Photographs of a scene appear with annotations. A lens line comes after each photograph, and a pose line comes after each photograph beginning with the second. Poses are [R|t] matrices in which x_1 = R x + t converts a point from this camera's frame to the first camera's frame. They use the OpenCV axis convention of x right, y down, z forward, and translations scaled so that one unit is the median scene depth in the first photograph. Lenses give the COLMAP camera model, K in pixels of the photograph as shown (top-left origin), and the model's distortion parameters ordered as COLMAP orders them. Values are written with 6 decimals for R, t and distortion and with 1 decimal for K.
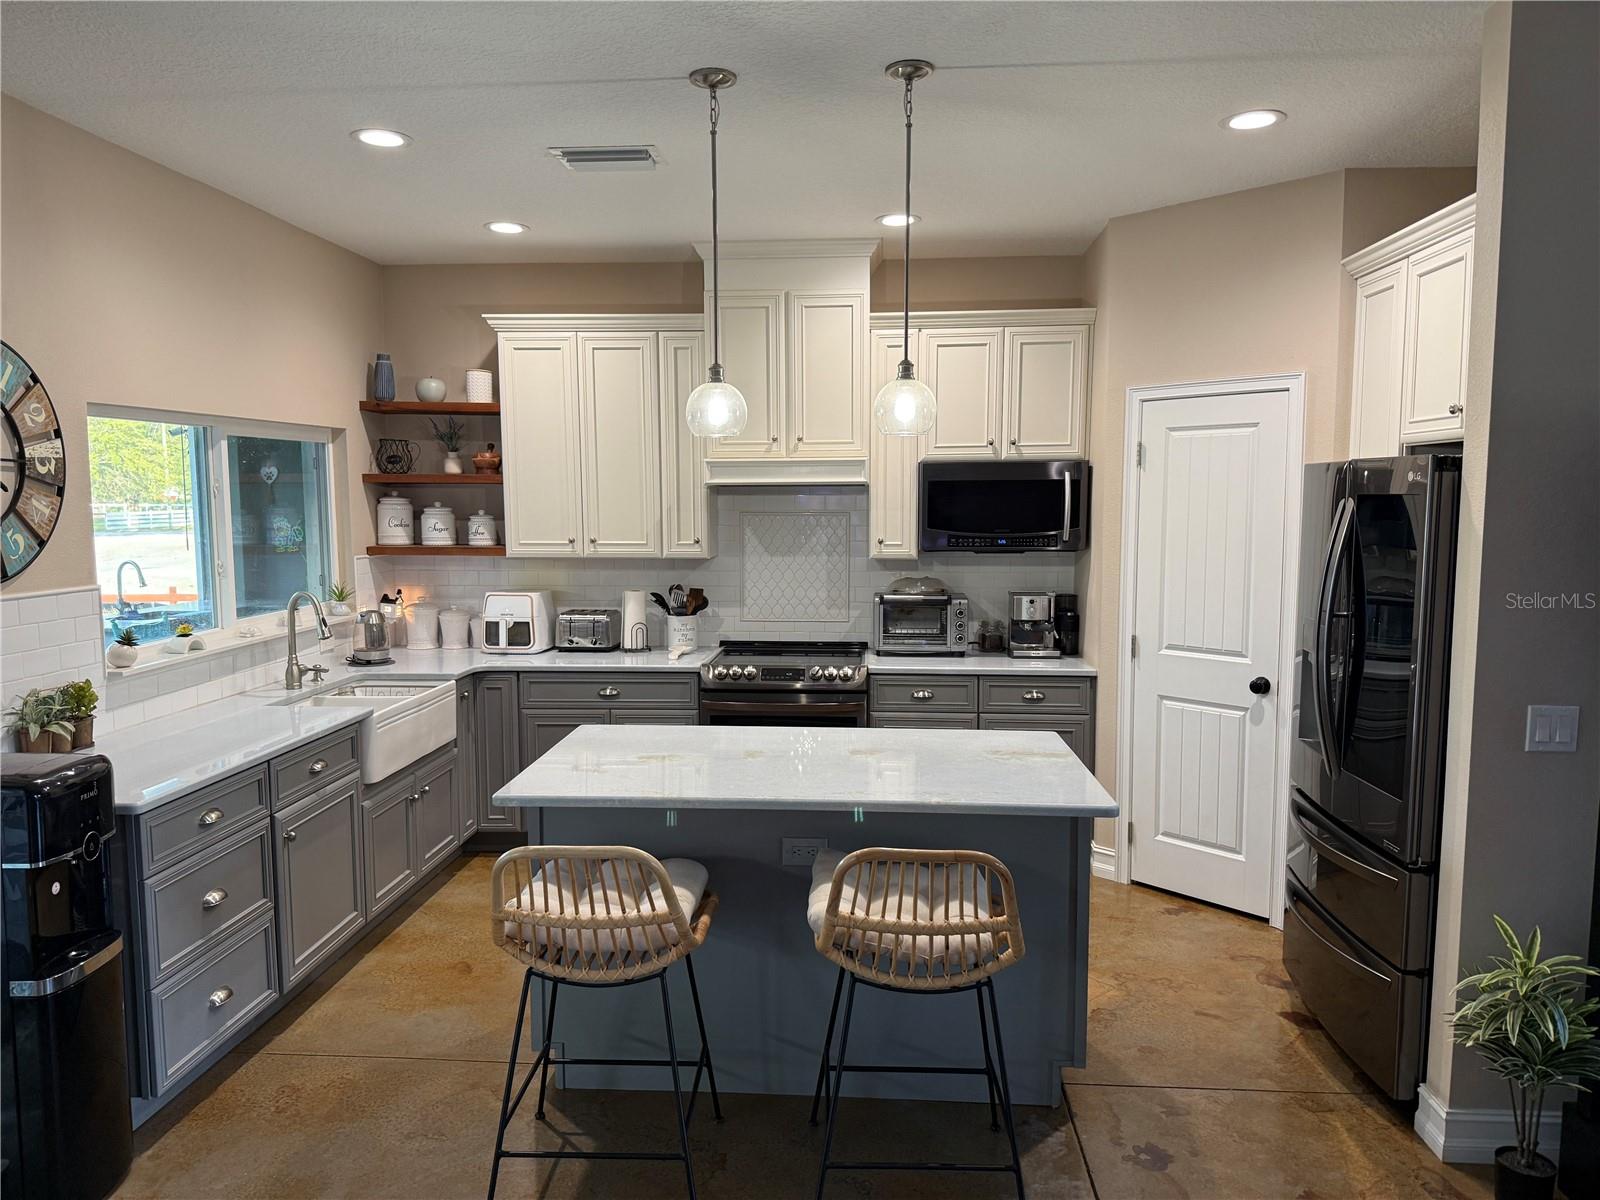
lens RADIAL K [[1115.4, 0, 800.0], [0, 1115.4, 600.0], [0, 0, 1]] dist [0.108319, -0.161977]
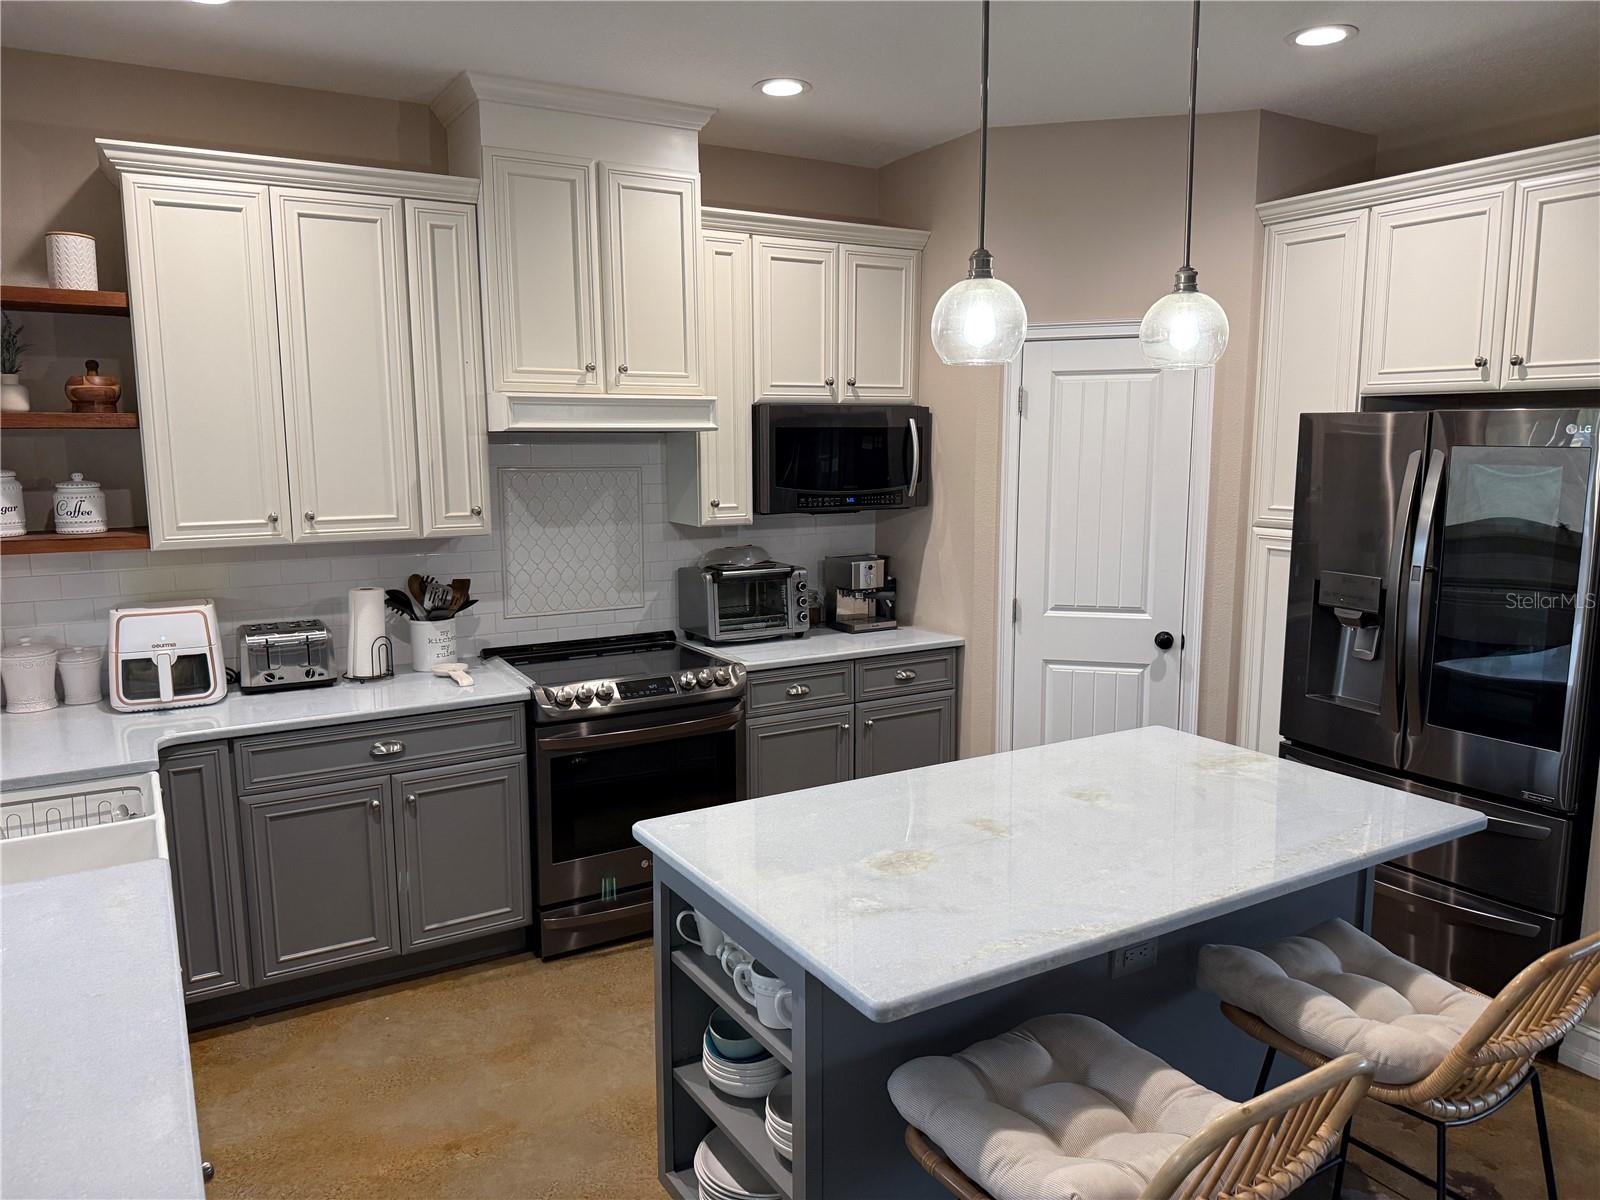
lens RADIAL K [[1115.1, 0, 806.4], [0, 1115.1, 595.3], [0, 0, 1]] dist [0.111152, -0.203838]
pose [[0.824610, -0.080477, 0.559949, -0.320894], [0.054125, 0.996512, 0.063513, -0.034523], [-0.563107, -0.022066, 0.826089, 0.306260]]
